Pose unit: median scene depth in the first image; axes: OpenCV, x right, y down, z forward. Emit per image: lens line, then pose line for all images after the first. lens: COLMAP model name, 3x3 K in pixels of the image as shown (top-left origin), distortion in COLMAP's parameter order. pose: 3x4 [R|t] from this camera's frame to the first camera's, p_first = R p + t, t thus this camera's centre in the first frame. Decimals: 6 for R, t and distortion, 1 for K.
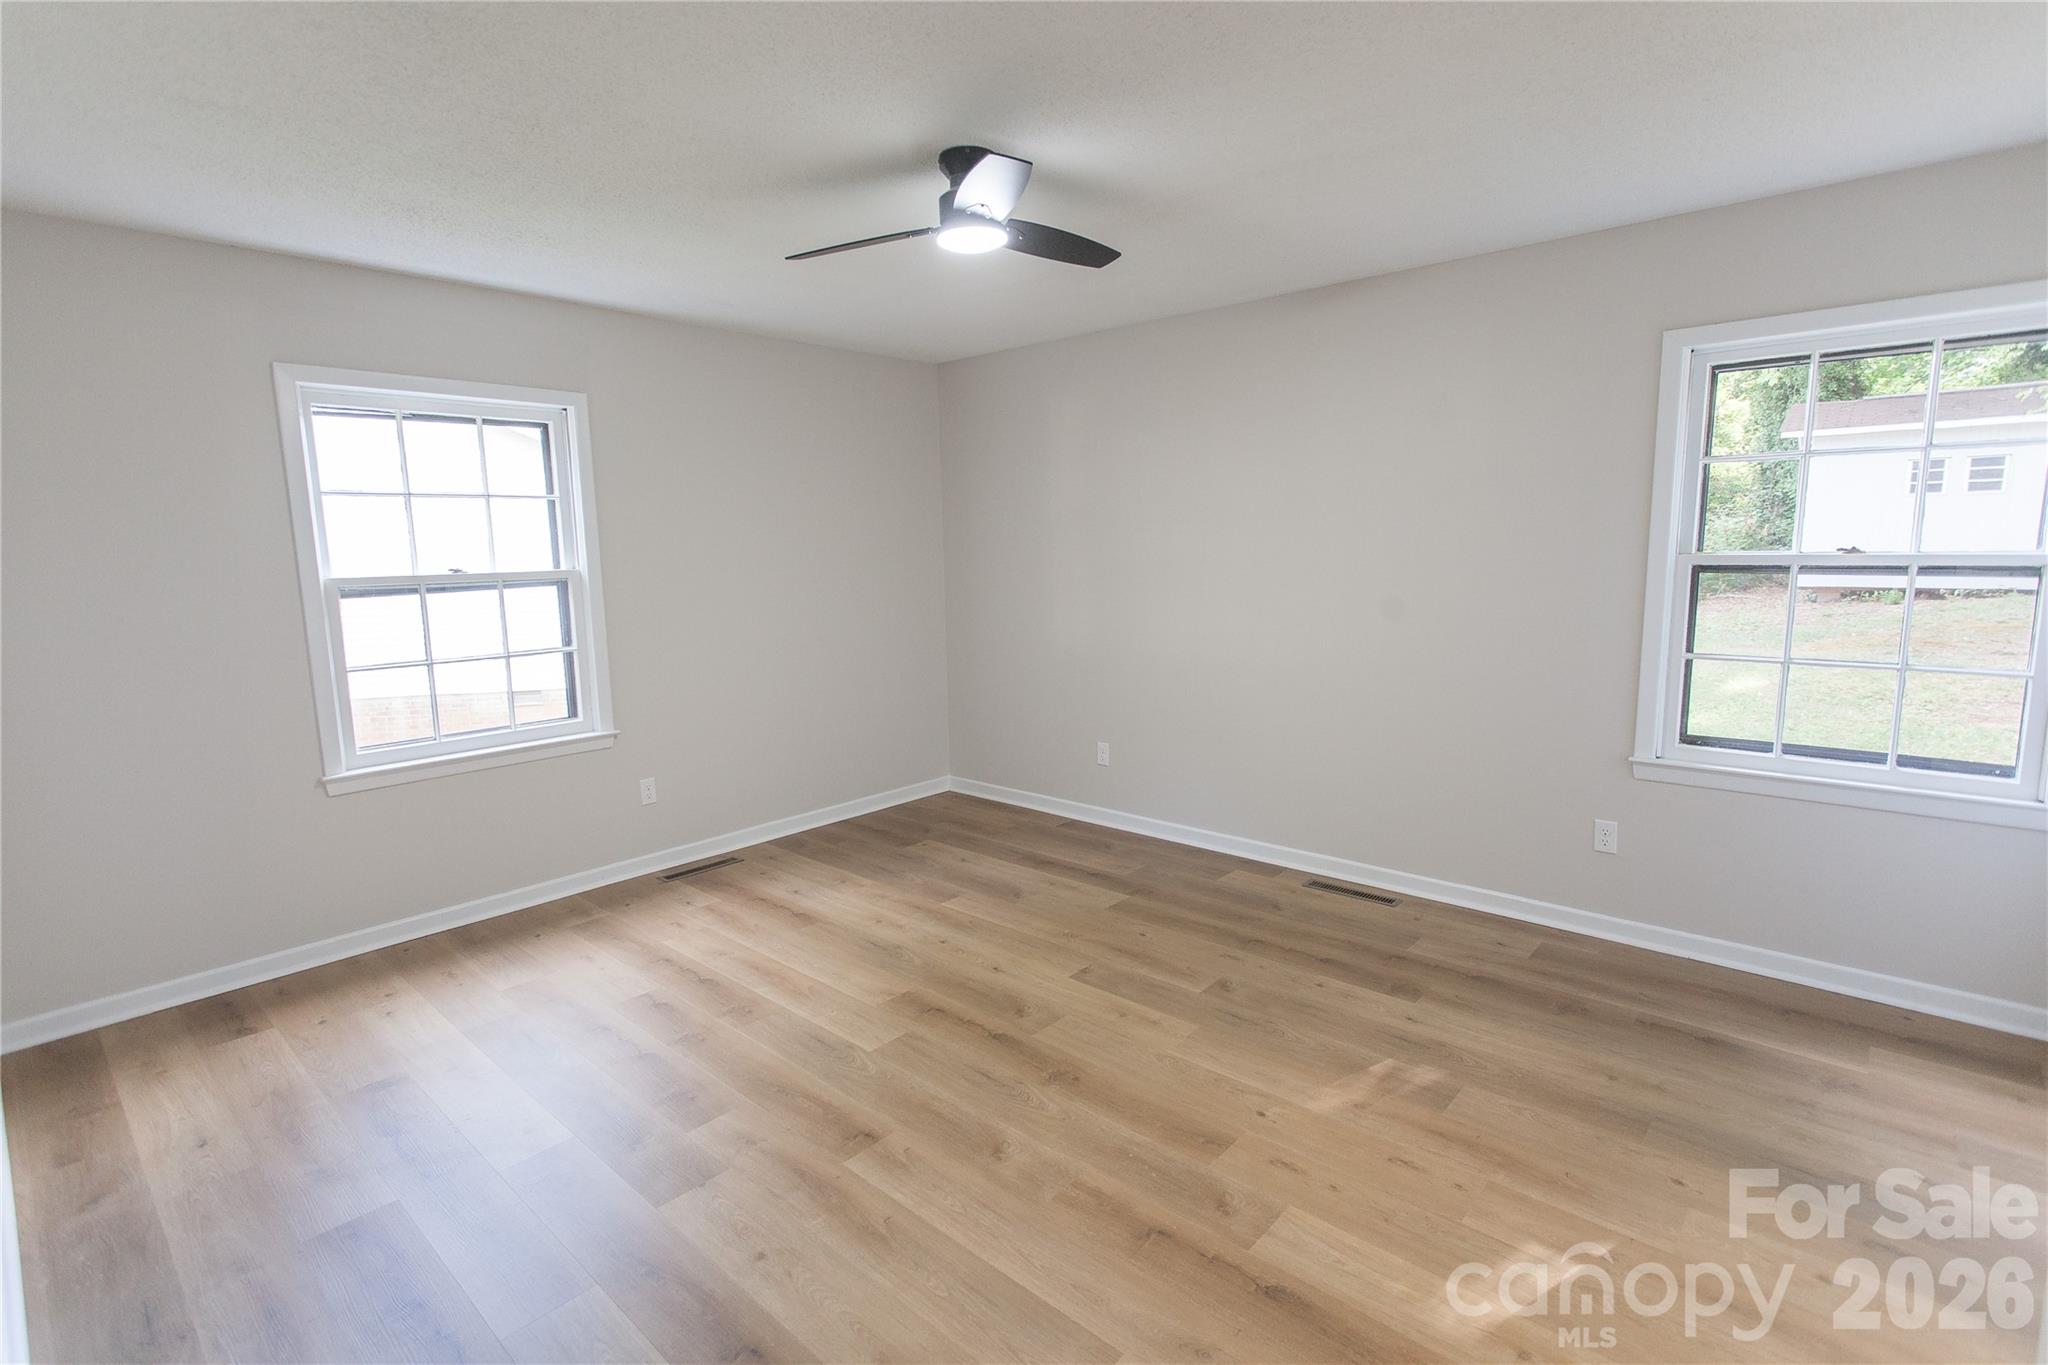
lens RADIAL K [[968.6, 0, 1029.6], [0, 968.6, 686.8], [0, 0, 1]] dist [0.002849, 0.000317]
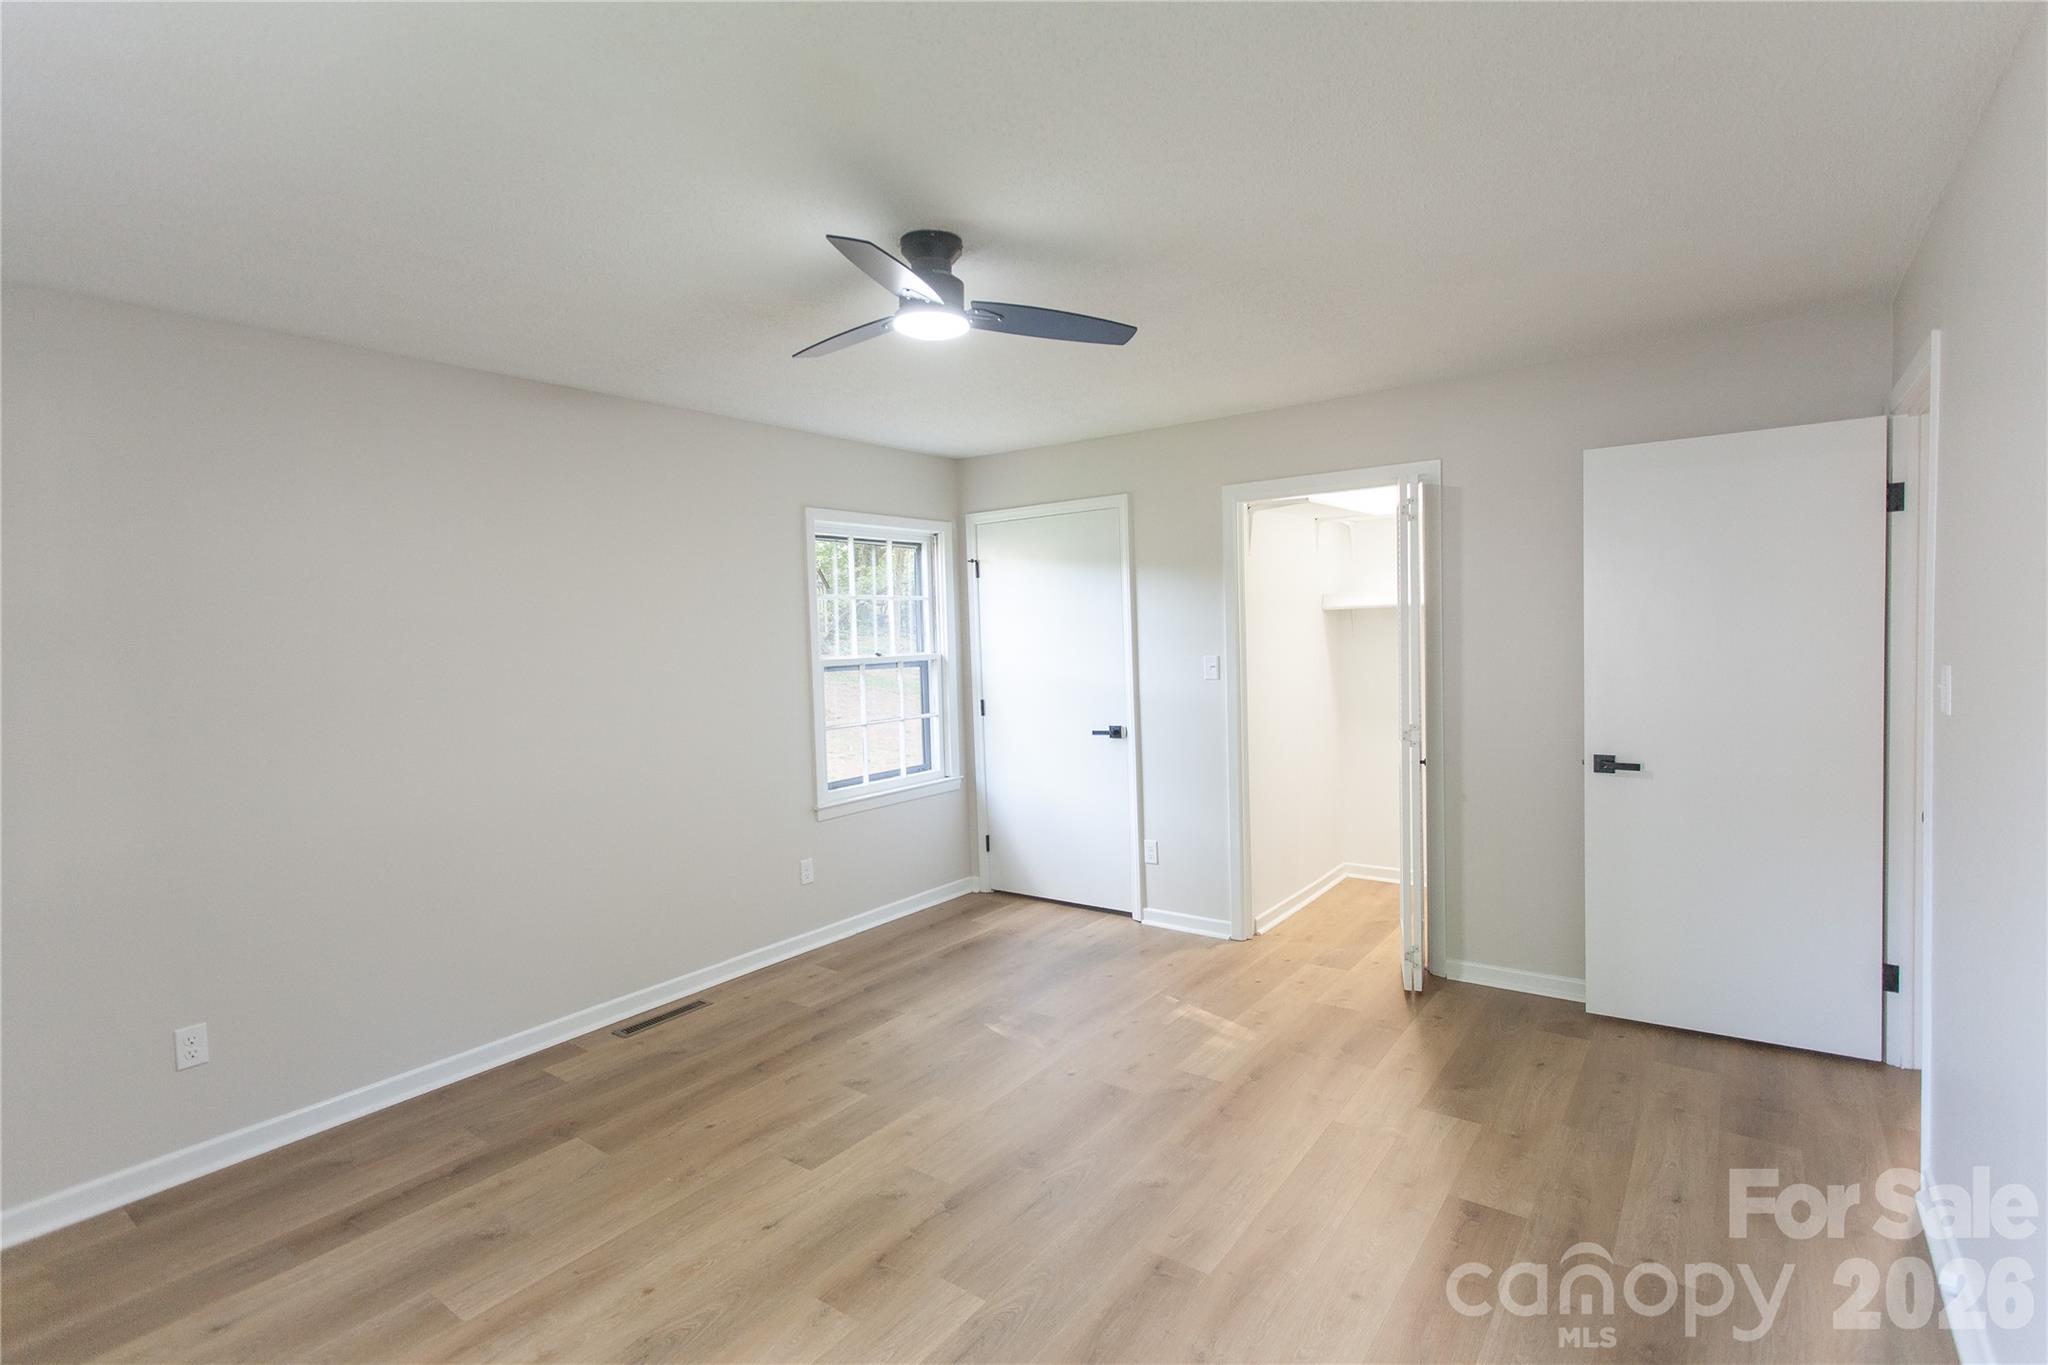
lens RADIAL K [[968.6, 0, 1030.0], [0, 968.6, 687.6], [0, 0, 1]] dist [0.002849, 0.000317]
pose [[-0.100798, -0.034905, 0.994294, -0.737062], [0.182302, 0.981816, 0.052948, -0.105752], [-0.978062, 0.186599, -0.092602, 0.769746]]
